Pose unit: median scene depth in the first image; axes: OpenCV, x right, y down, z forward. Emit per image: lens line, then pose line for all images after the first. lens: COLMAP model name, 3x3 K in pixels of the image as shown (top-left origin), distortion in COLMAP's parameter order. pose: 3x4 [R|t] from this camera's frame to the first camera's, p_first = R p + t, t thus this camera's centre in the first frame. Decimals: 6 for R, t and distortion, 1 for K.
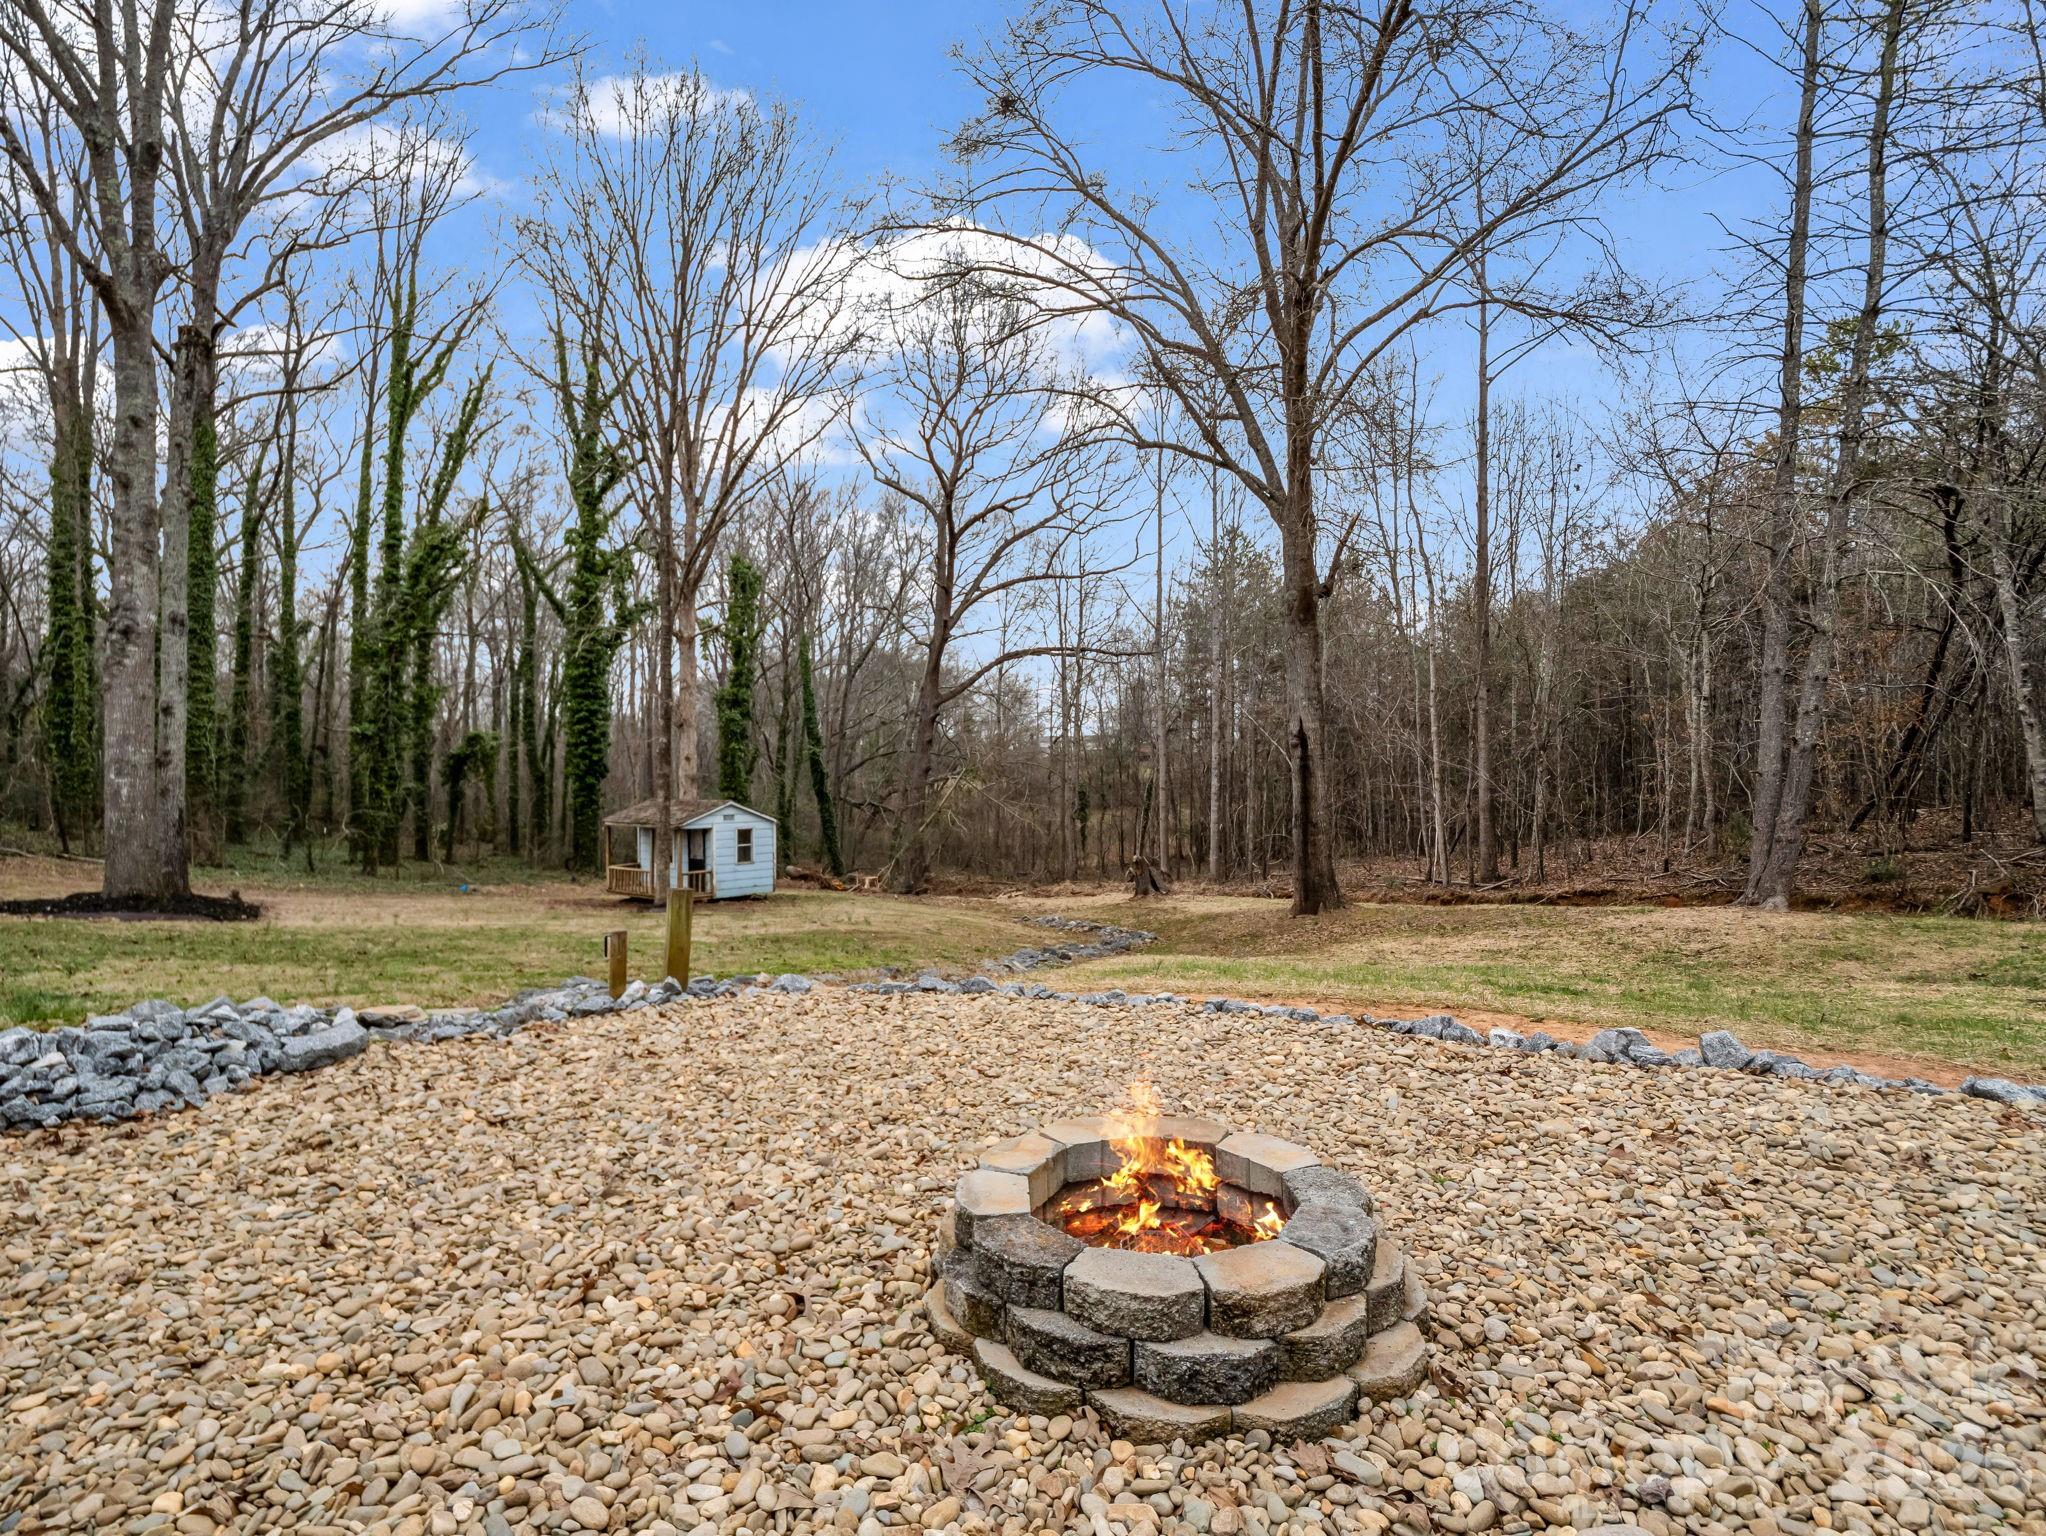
lens RADIAL K [[1005.2, 0, 1012.6], [0, 1005.2, 755.5], [0, 0, 1]] dist [-0.016170, 0.000118]
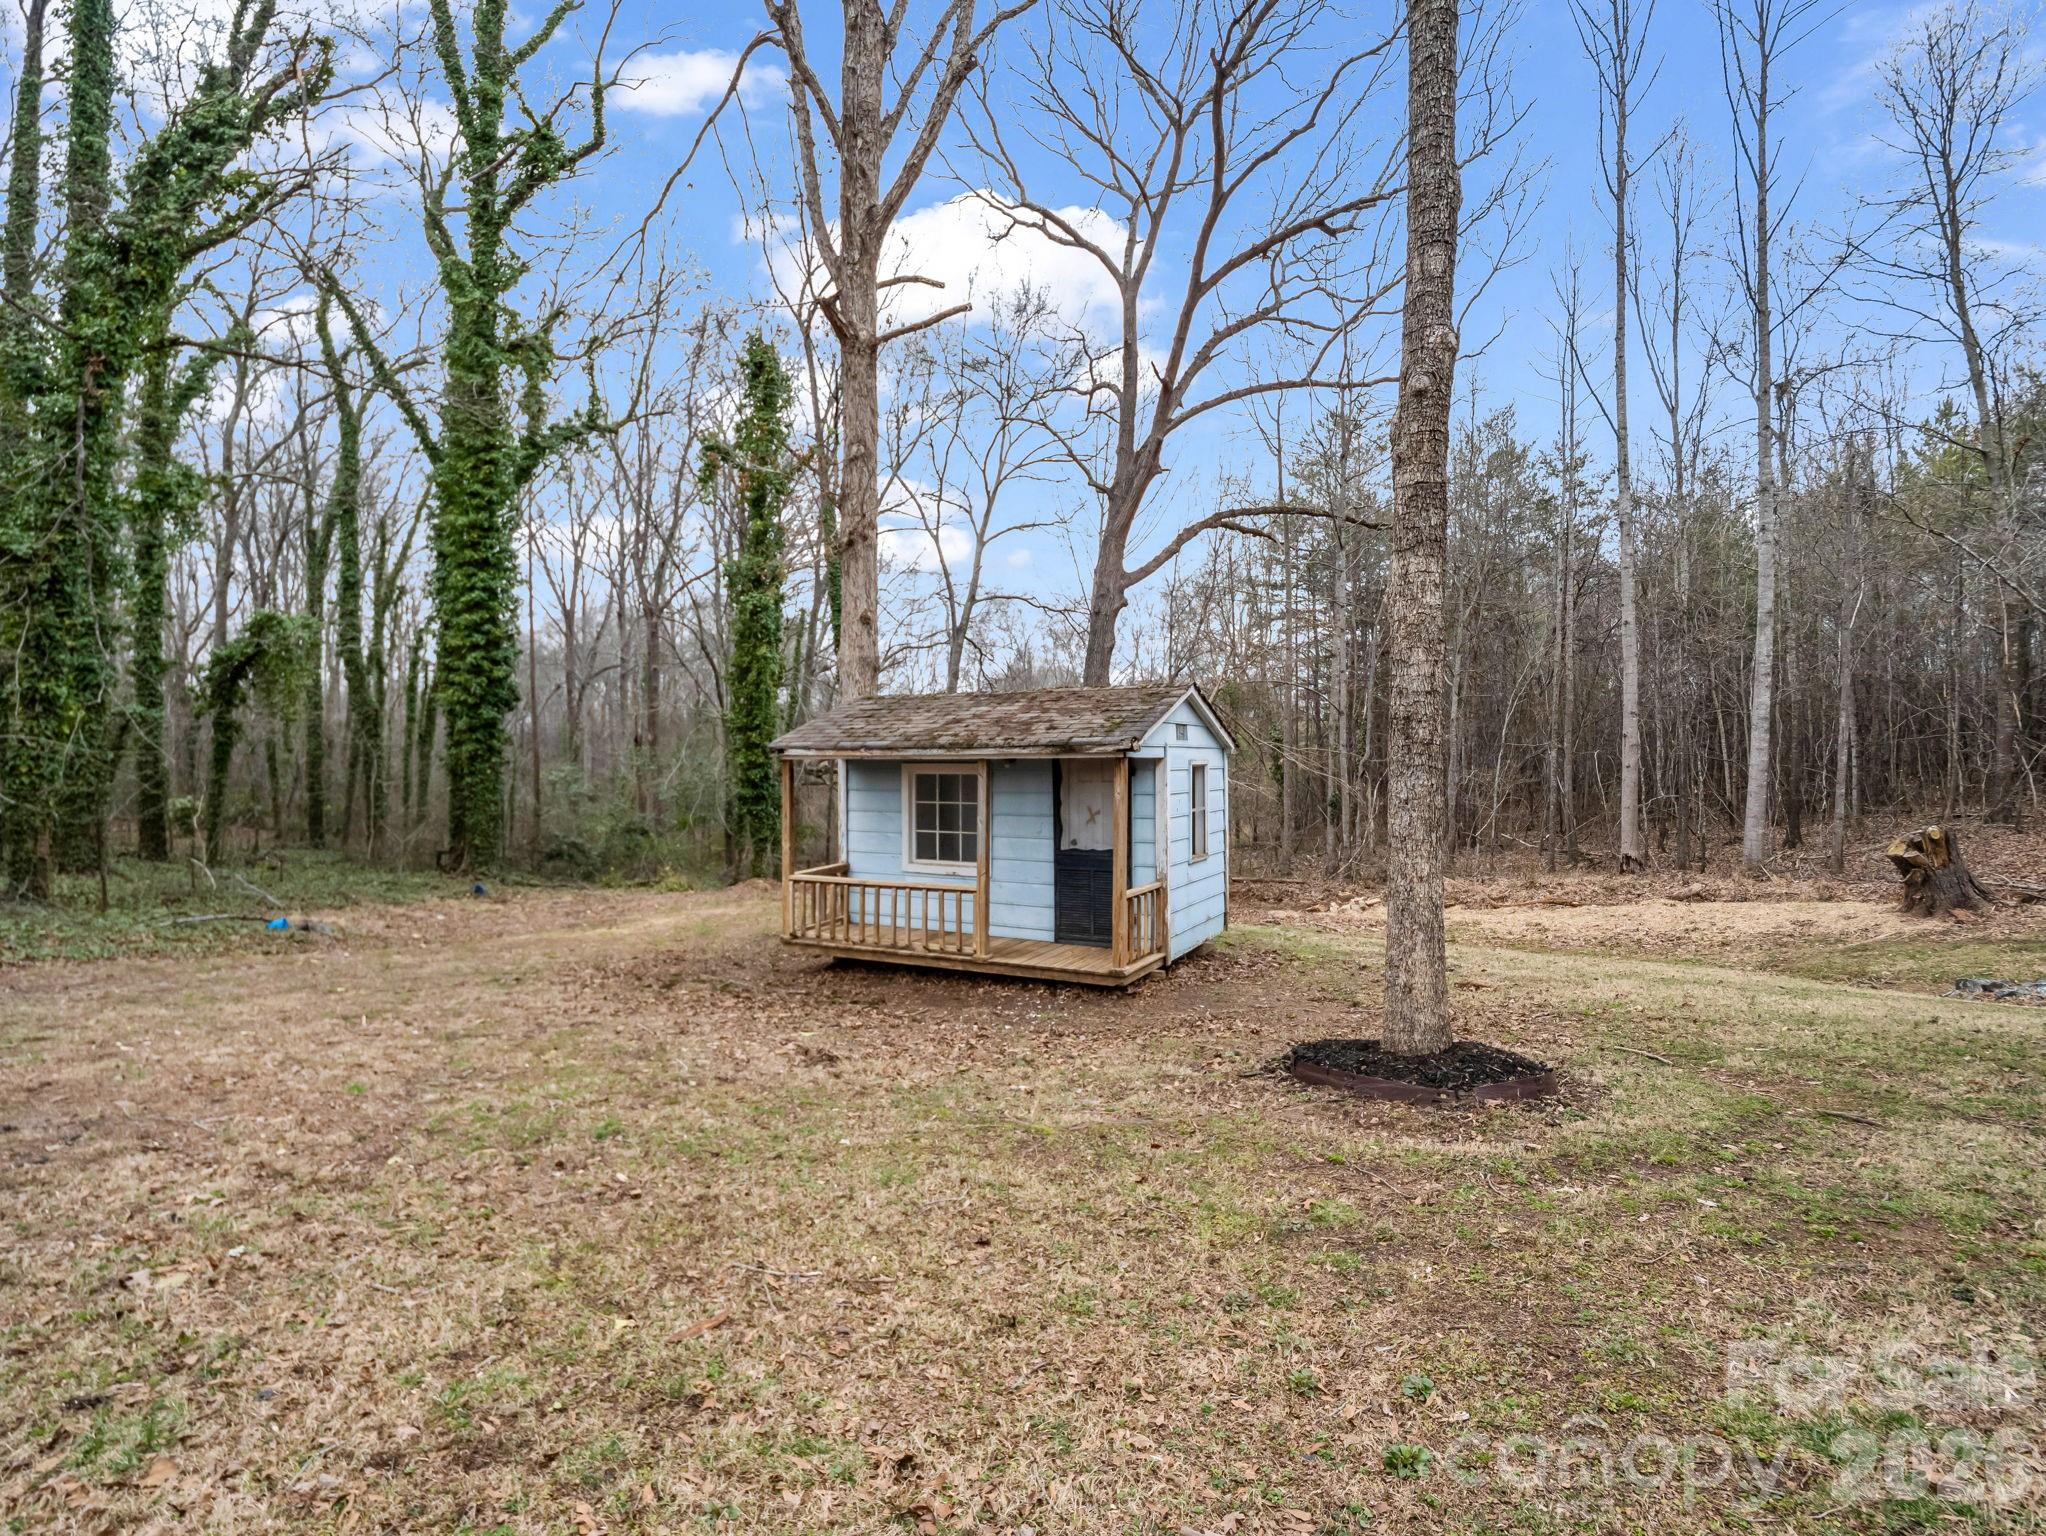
lens RADIAL K [[1005.2, 0, 1012.6], [0, 1005.2, 755.5], [0, 0, 1]] dist [-0.016170, 0.000118]
pose [[0.981708, 0.001690, 0.190388, -0.289224], [-0.004745, 0.999867, 0.015592, 0.046876], [-0.190336, -0.016210, 0.981585, 0.469914]]
